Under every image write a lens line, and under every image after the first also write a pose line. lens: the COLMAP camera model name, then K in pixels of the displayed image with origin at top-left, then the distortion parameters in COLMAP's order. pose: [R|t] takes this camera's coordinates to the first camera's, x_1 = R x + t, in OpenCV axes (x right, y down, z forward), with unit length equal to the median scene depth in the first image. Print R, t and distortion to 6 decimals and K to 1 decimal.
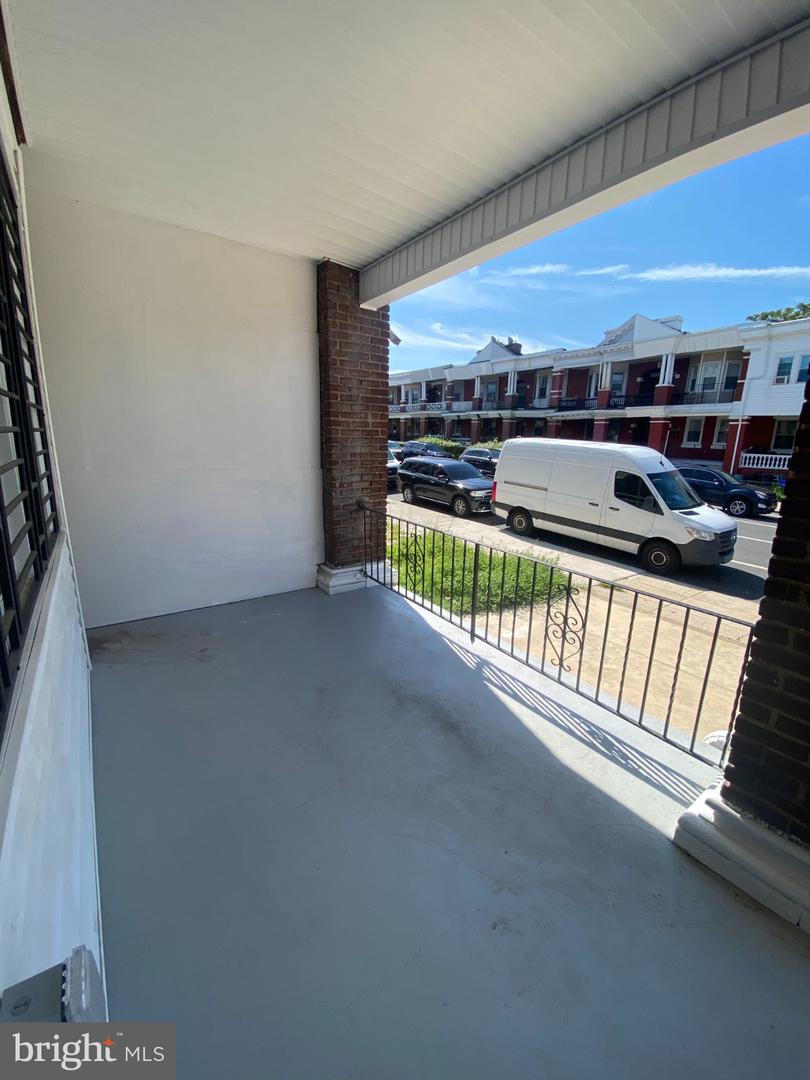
lens RADIAL K [[430.0, 0, 407.0], [0, 430.0, 539.2], [0, 0, 1]] dist [0.041523, -0.037750]
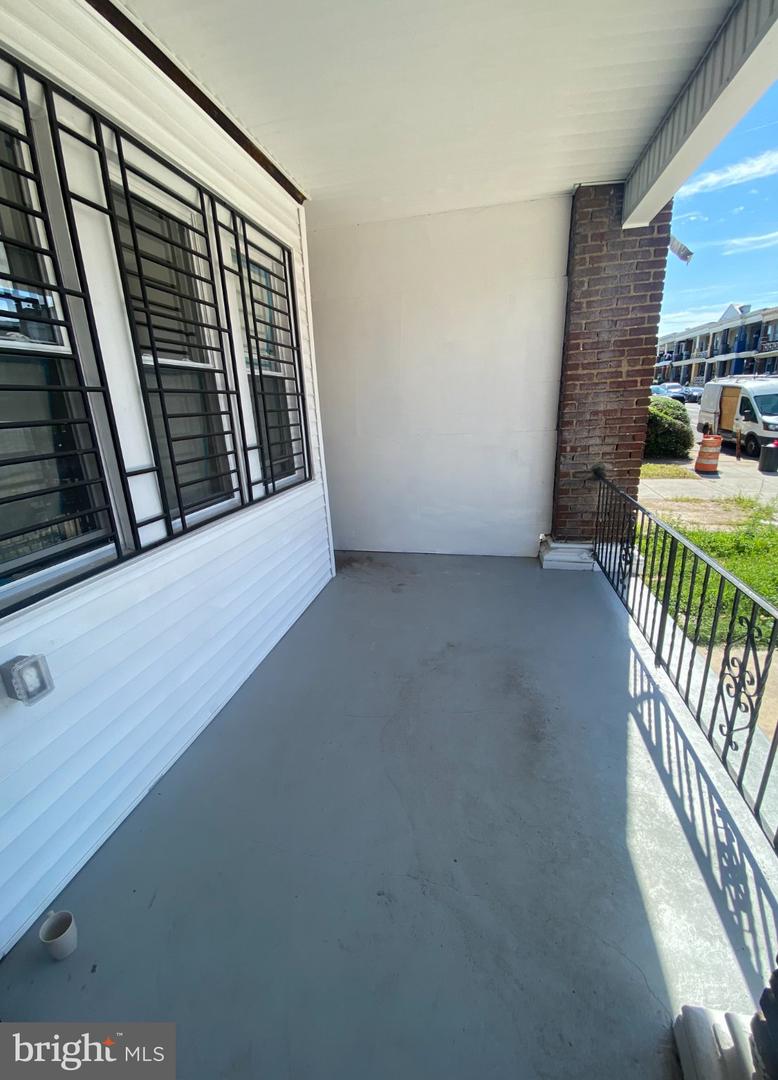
lens RADIAL K [[440.8, 0, 389.0], [0, 440.8, 540.0], [0, 0, 1]] dist [0.000879, -0.012605]
pose [[0.643538, 0.169276, -0.746462, 0.310909], [-0.109593, 0.985568, 0.129016, -0.017550], [0.757528, -0.001220, 0.652802, 0.129610]]
